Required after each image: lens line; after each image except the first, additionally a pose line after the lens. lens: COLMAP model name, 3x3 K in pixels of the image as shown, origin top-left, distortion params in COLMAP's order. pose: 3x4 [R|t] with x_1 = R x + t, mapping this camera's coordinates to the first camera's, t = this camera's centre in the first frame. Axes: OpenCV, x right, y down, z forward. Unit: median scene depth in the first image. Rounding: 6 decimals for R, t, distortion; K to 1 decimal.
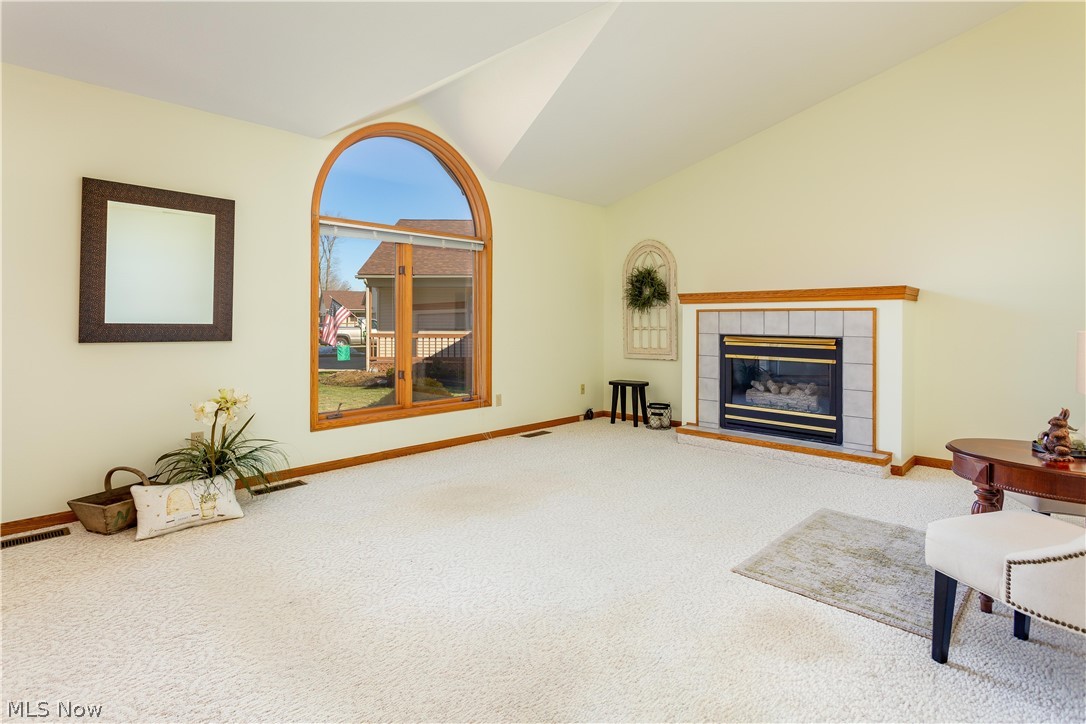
lens RADIAL K [[543.3, 0, 543.9], [0, 543.3, 317.9], [0, 0, 1]] dist [-0.000796, -0.000070]
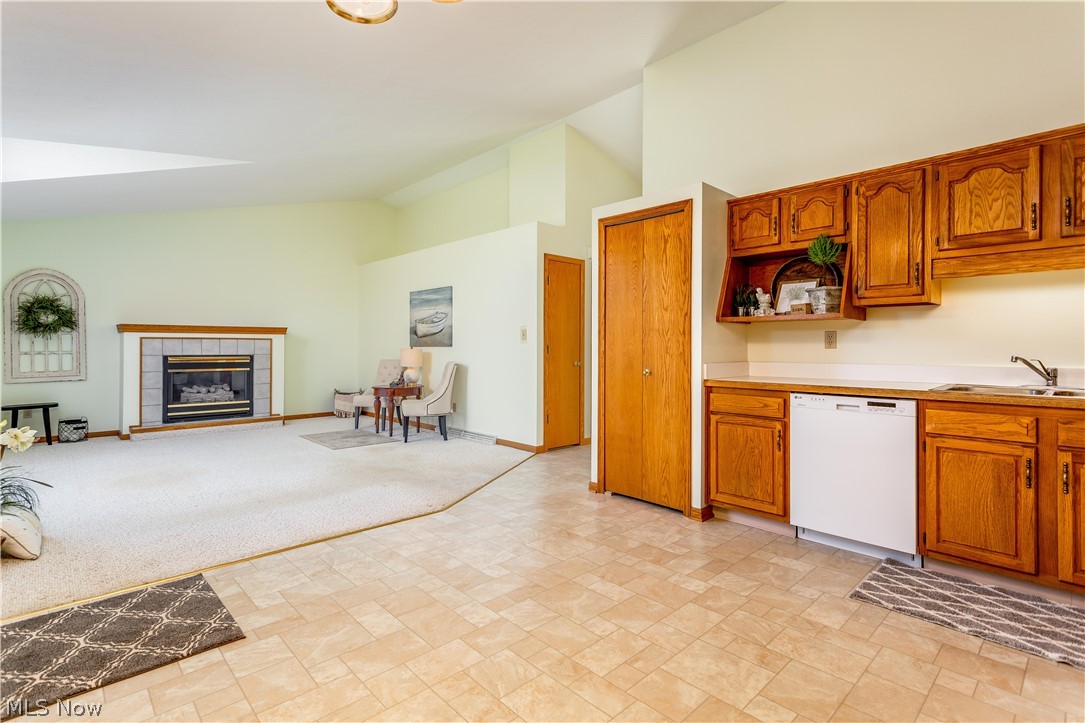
lens RADIAL K [[525.4, 0, 544.5], [0, 525.4, 348.9], [0, 0, 1]] dist [-0.001282, 0.000099]
pose [[0.034819, -0.008287, 0.999359, -0.965221], [-0.006219, 0.999944, 0.008509, -0.003616], [-0.999374, -0.006511, 0.034766, -0.005483]]
